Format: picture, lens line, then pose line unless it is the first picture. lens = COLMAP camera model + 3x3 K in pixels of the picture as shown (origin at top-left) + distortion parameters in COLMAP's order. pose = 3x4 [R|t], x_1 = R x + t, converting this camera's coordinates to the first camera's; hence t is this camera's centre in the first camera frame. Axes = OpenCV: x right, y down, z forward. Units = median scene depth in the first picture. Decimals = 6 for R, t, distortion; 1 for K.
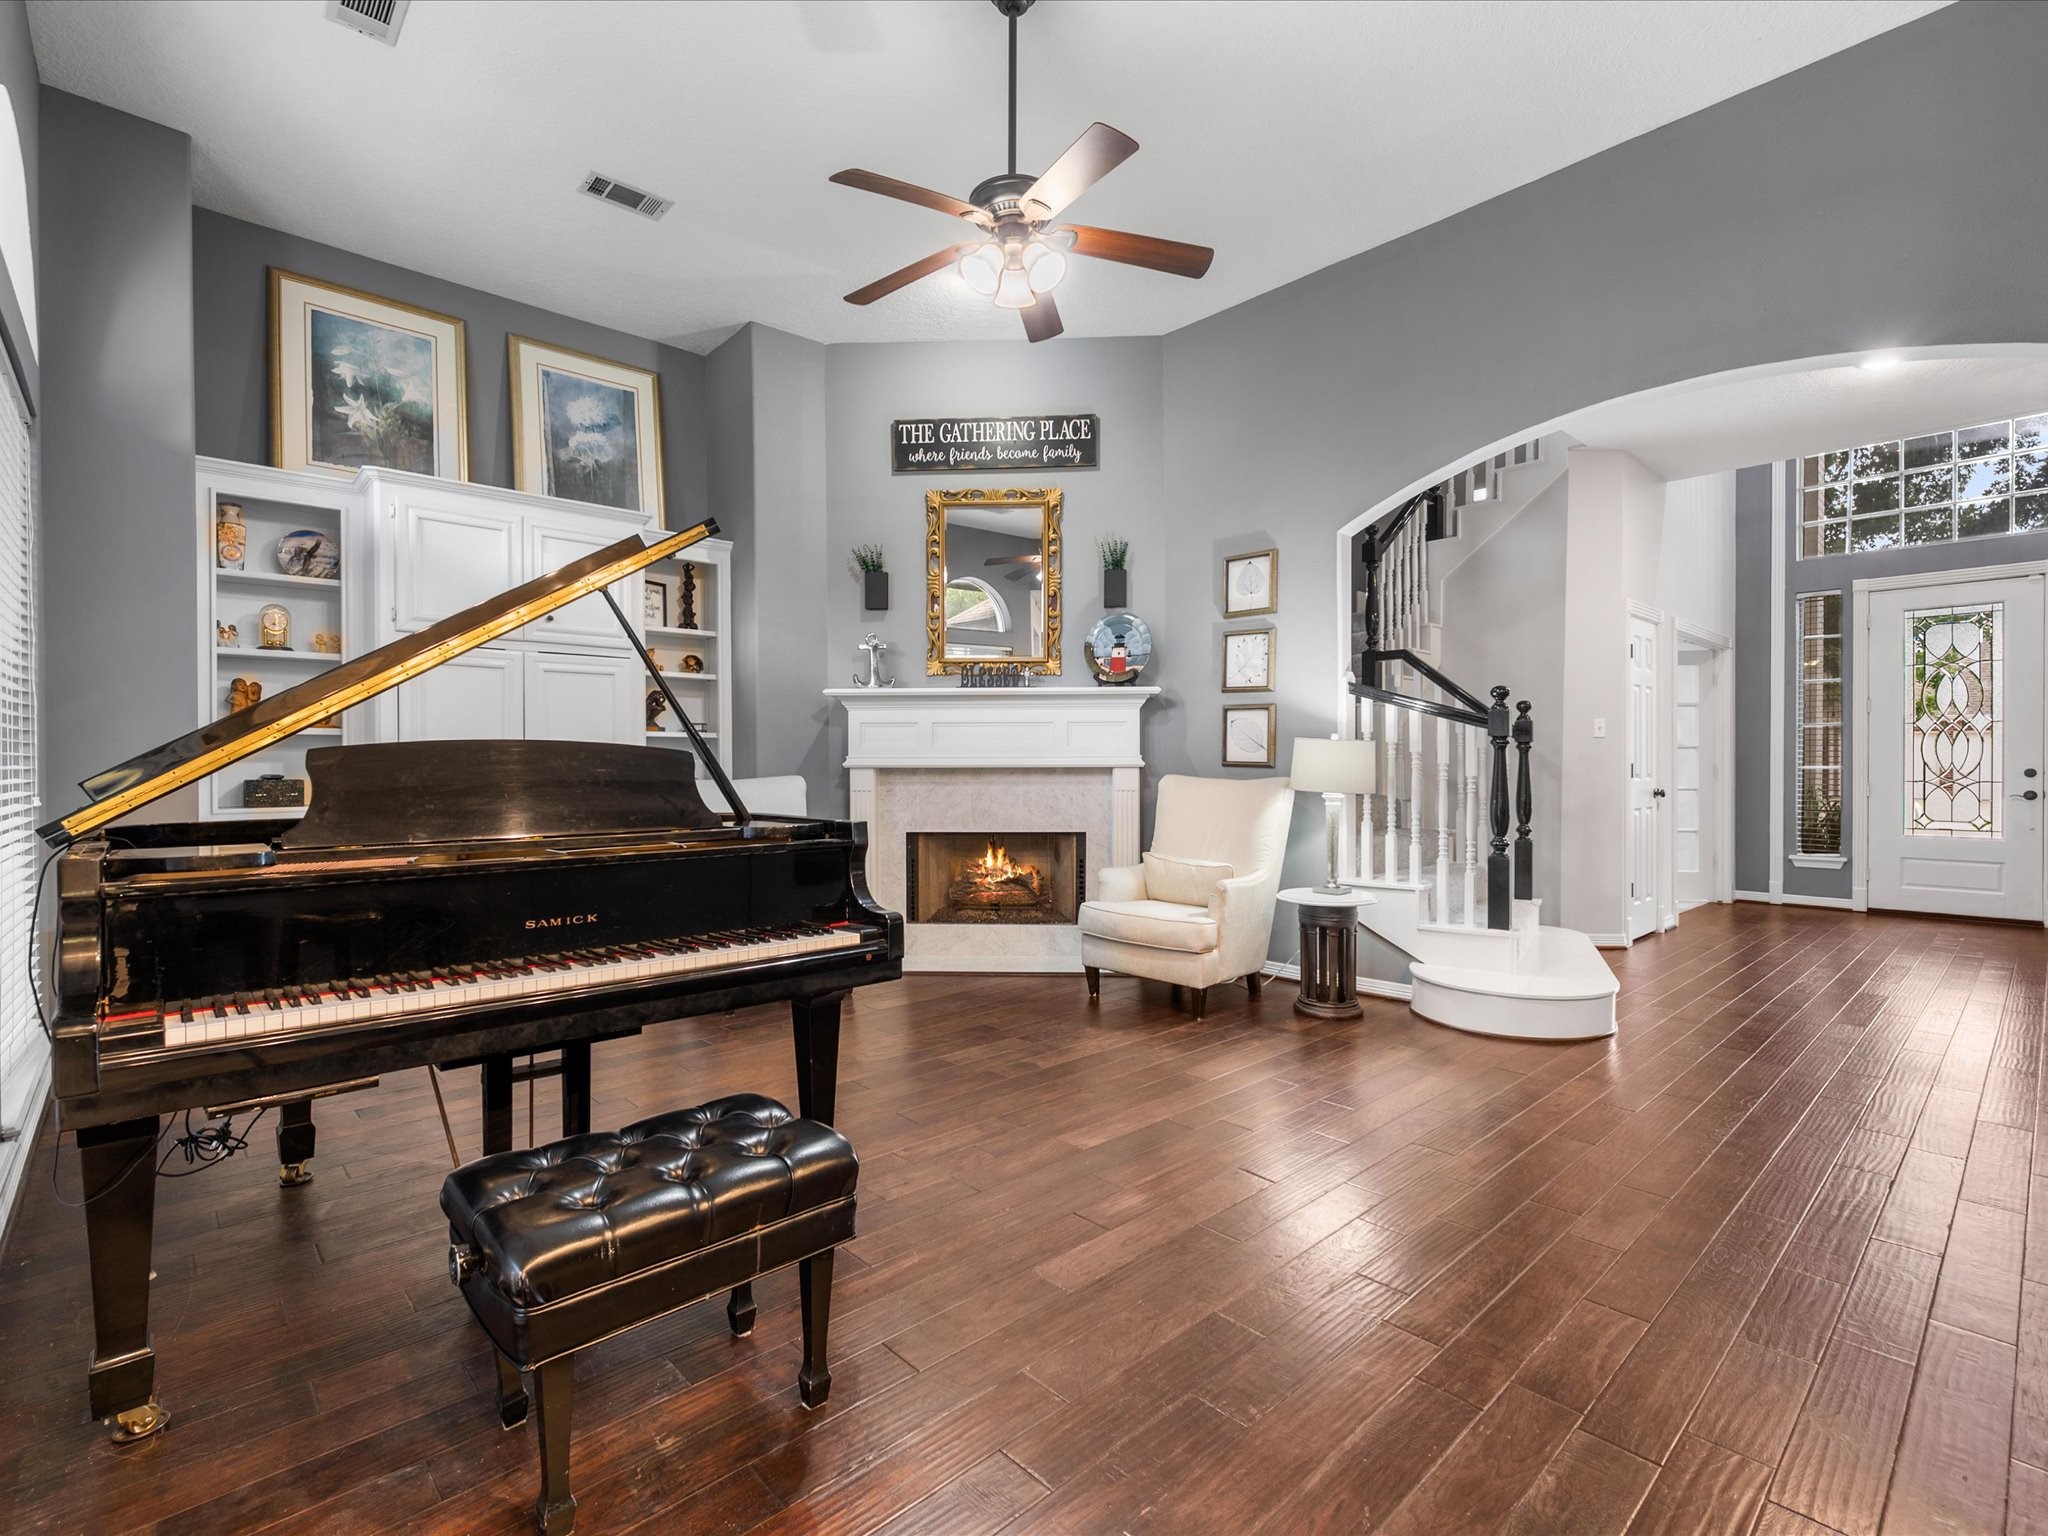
lens RADIAL K [[945.6, 0, 1024.0], [0, 945.6, 768.0], [0, 0, 1]] dist [-0.000762, -0.000250]
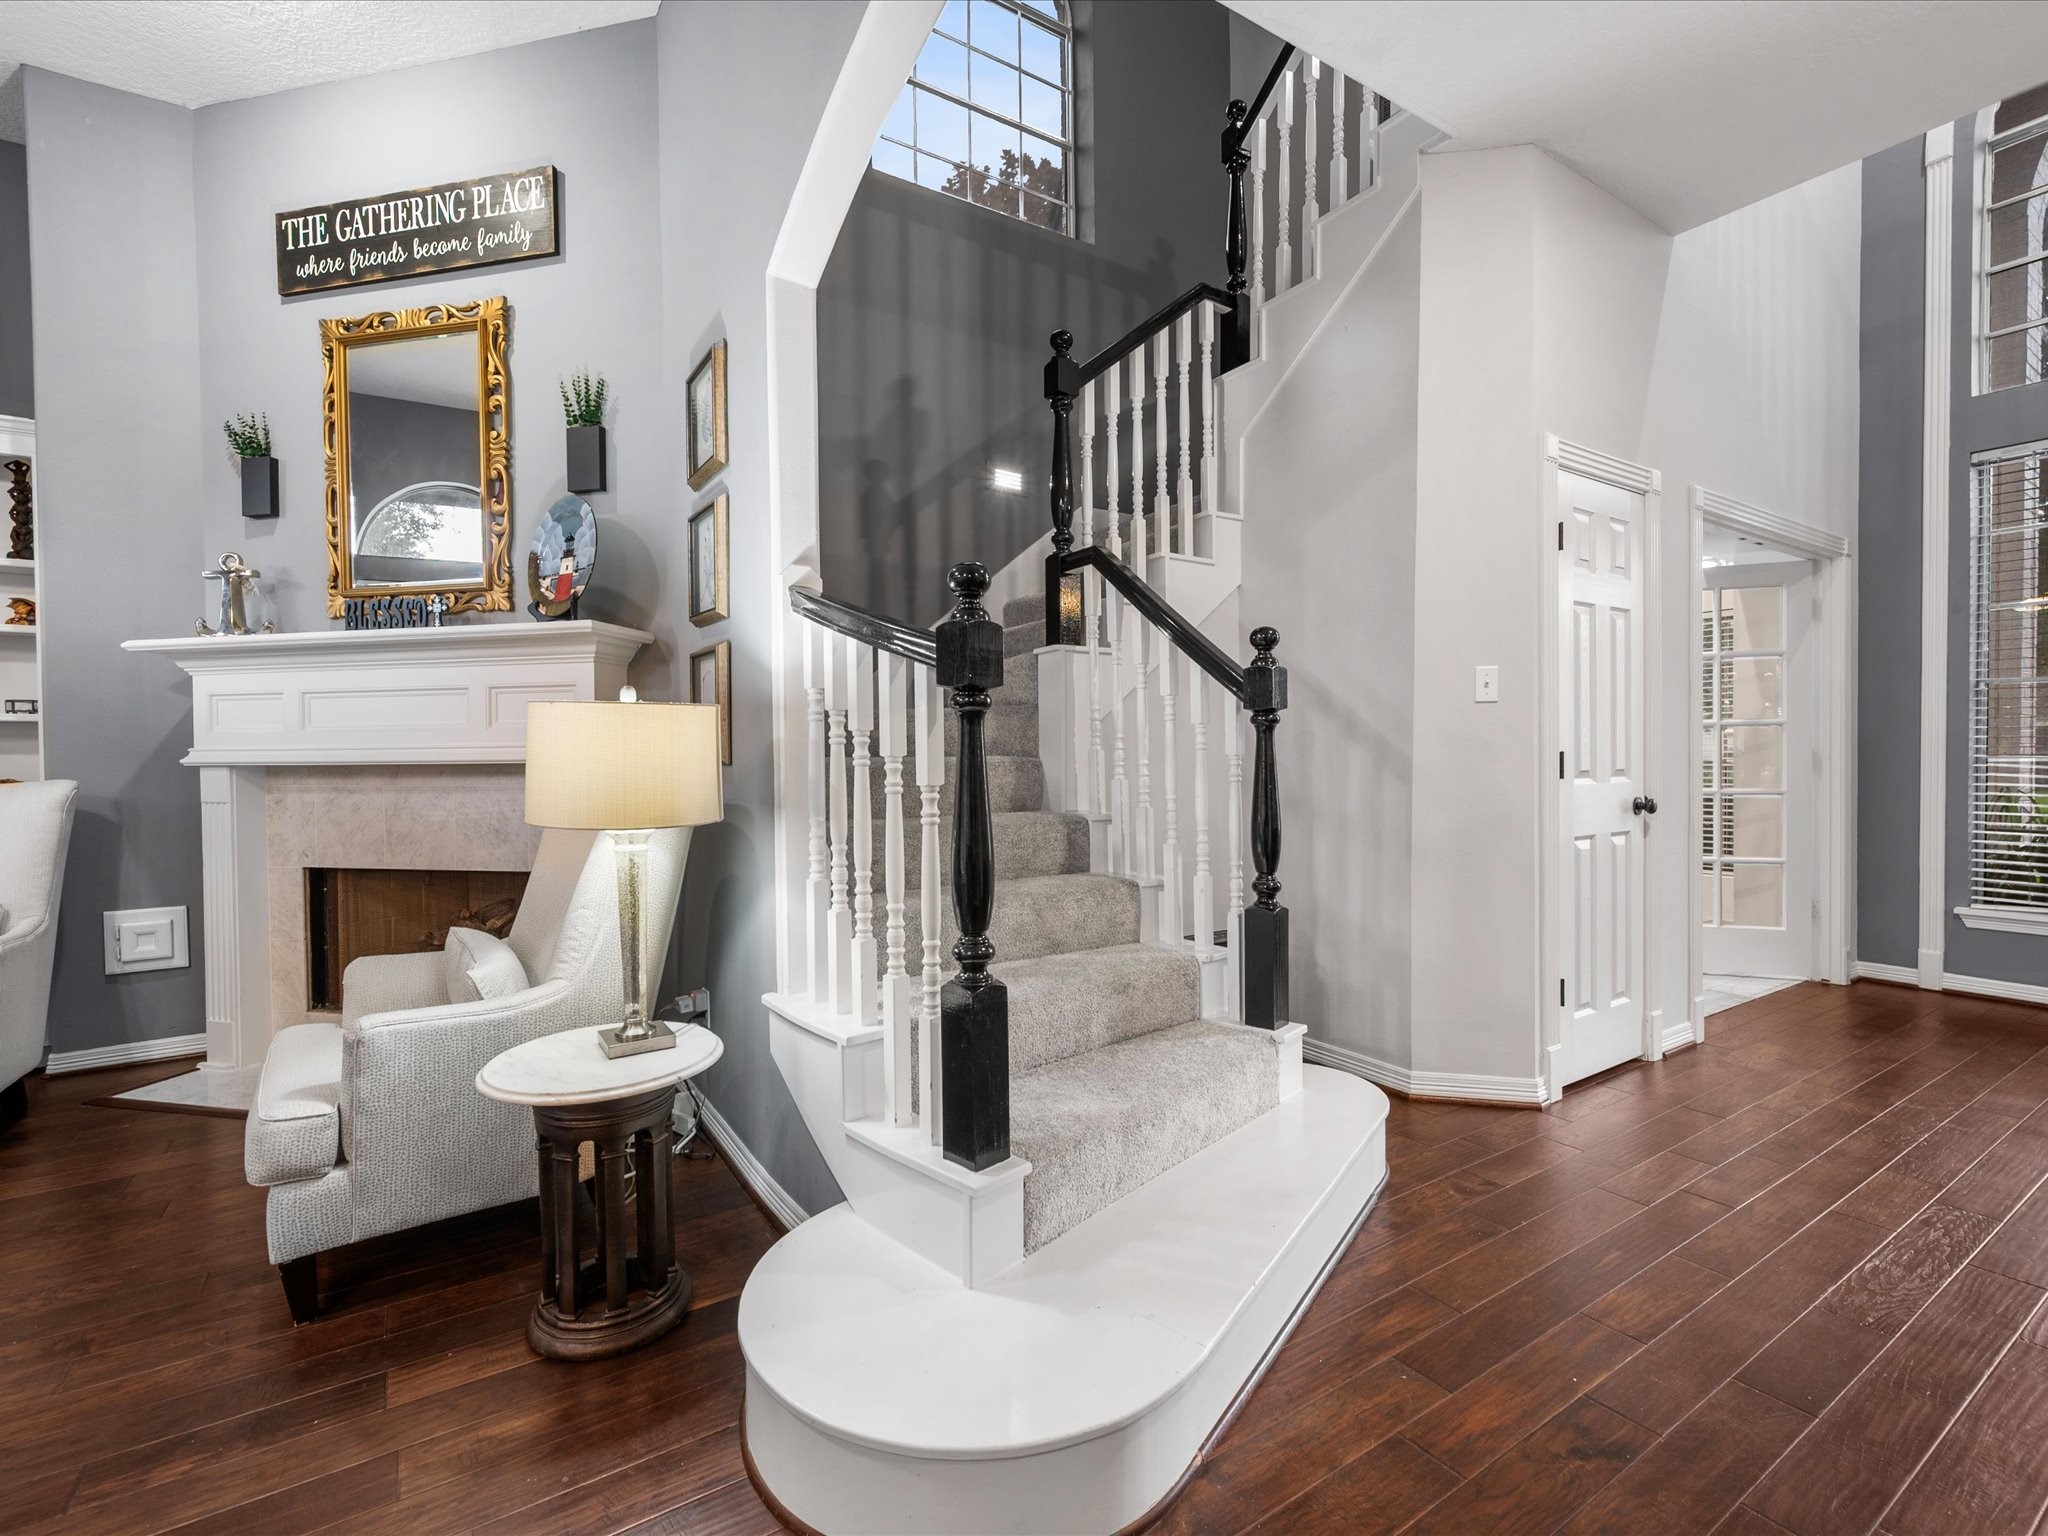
lens RADIAL K [[921.3, 0, 1024.0], [0, 921.3, 768.0], [0, 0, 1]] dist [-0.000556, 0.000044]
pose [[0.986588, -0.003059, -0.163204, 0.456896], [0.005166, 0.999909, 0.012491, -0.003616], [0.163151, -0.013166, 0.986513, 0.473648]]
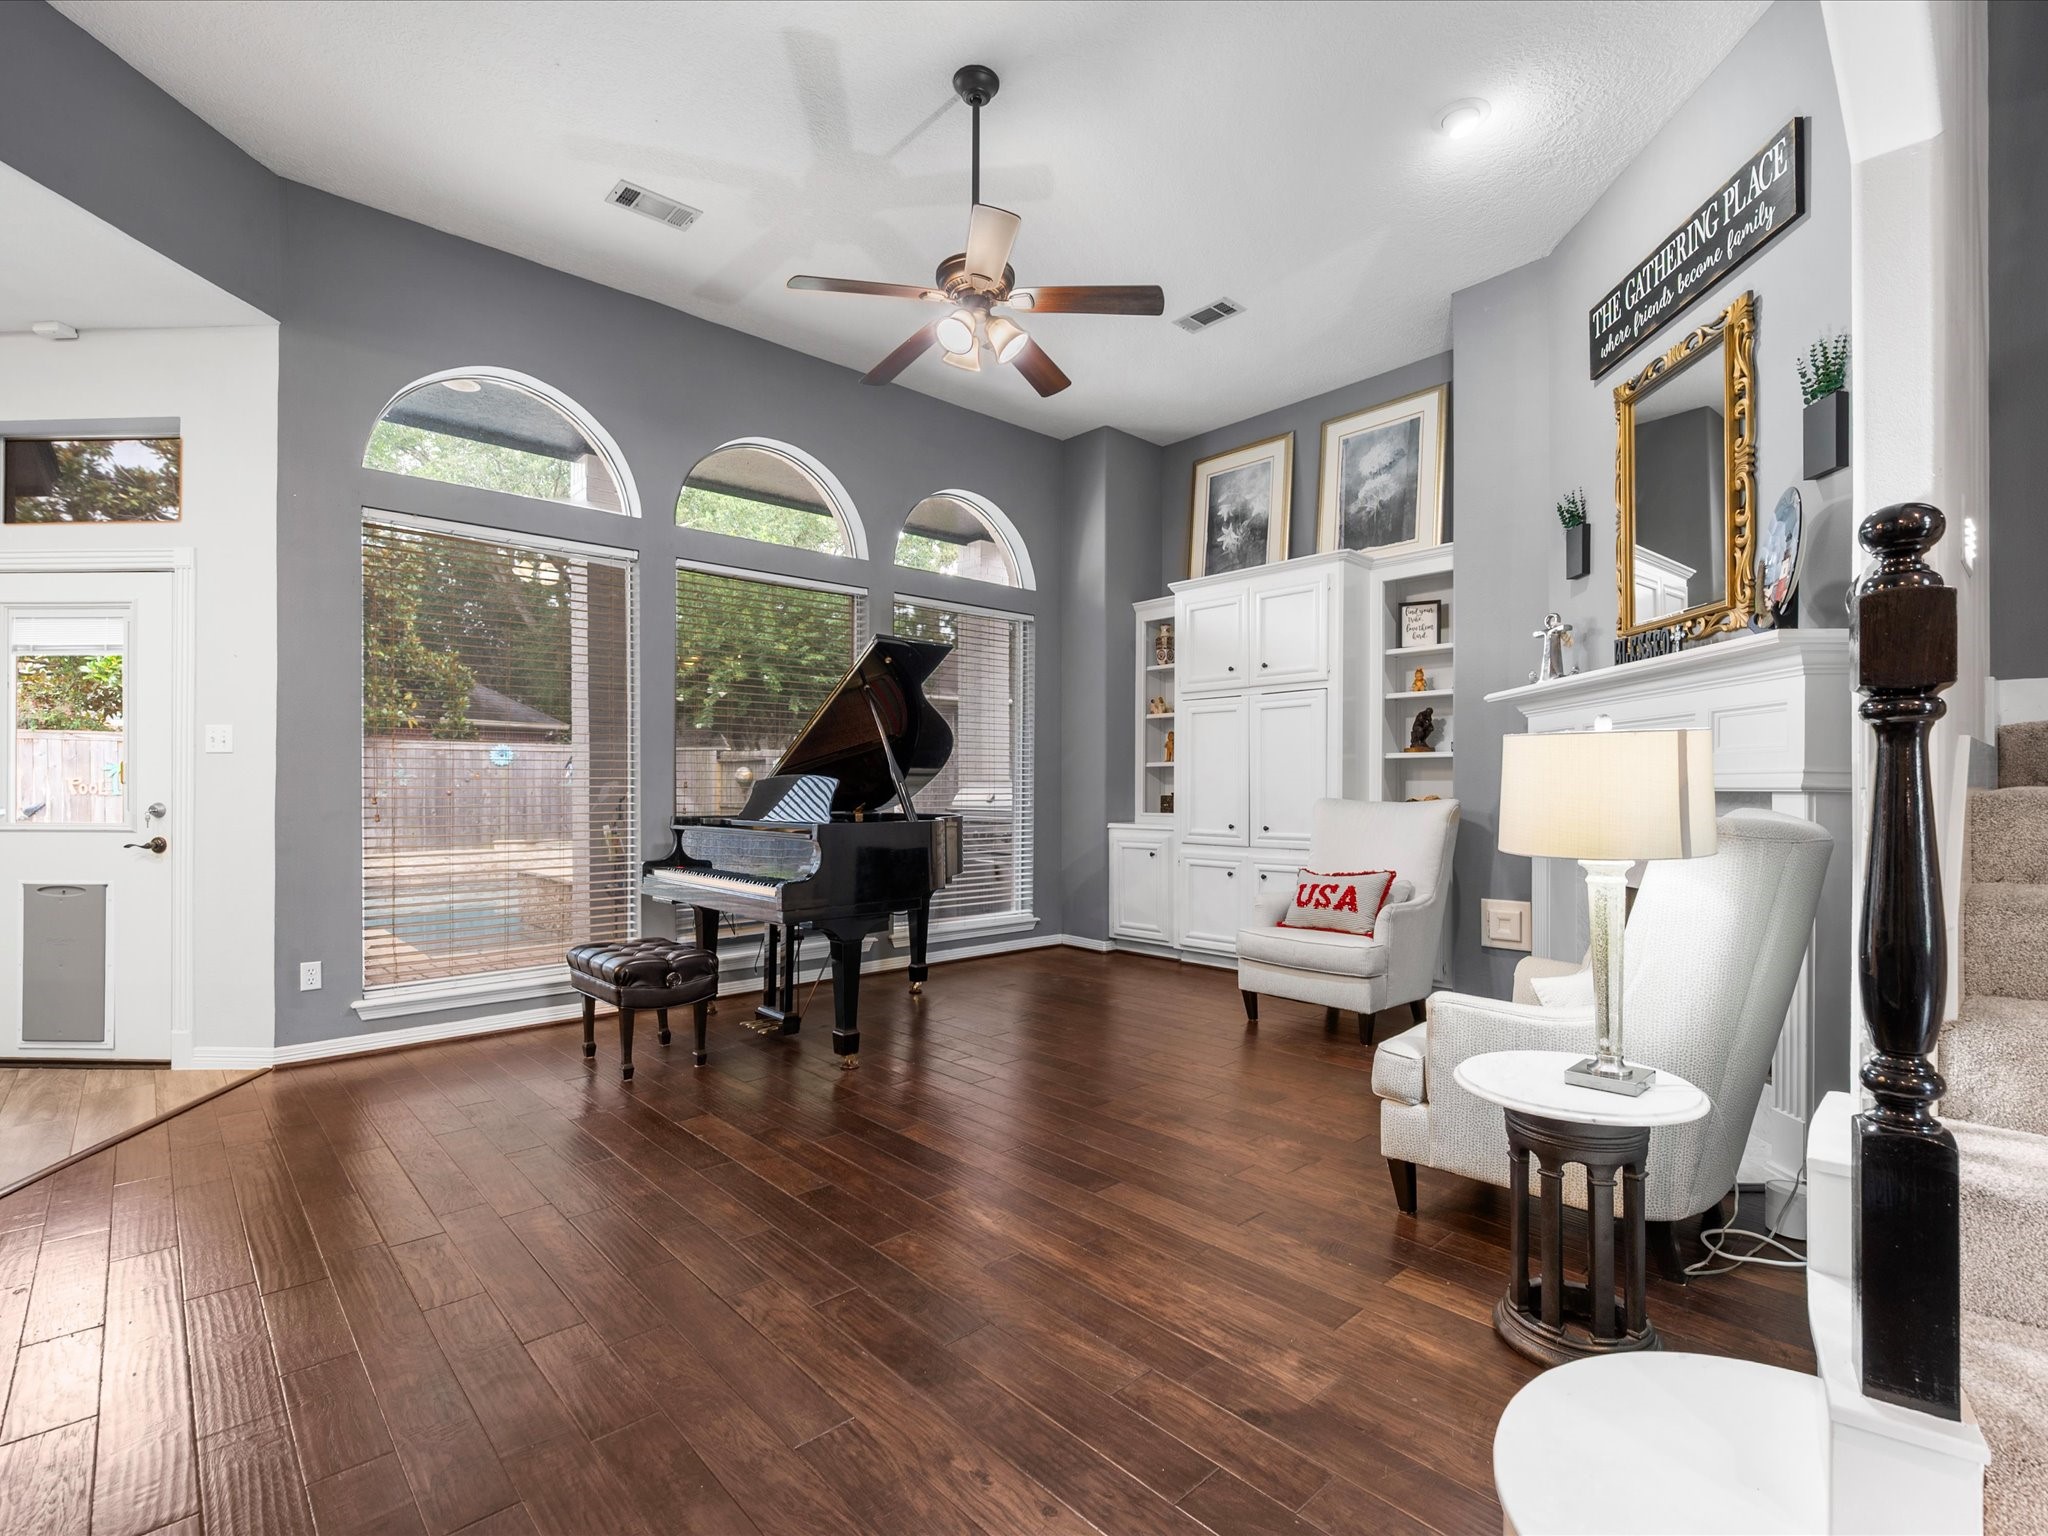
lens RADIAL K [[962.1, 0, 1043.7], [0, 962.1, 782.5], [0, 0, 1]] dist [-0.000468, -0.000324]
pose [[0.015519, -0.000963, -0.999879, 0.598435], [-0.000260, 0.999999, -0.000968, -0.005368], [0.999880, 0.000275, 0.015519, 0.573079]]
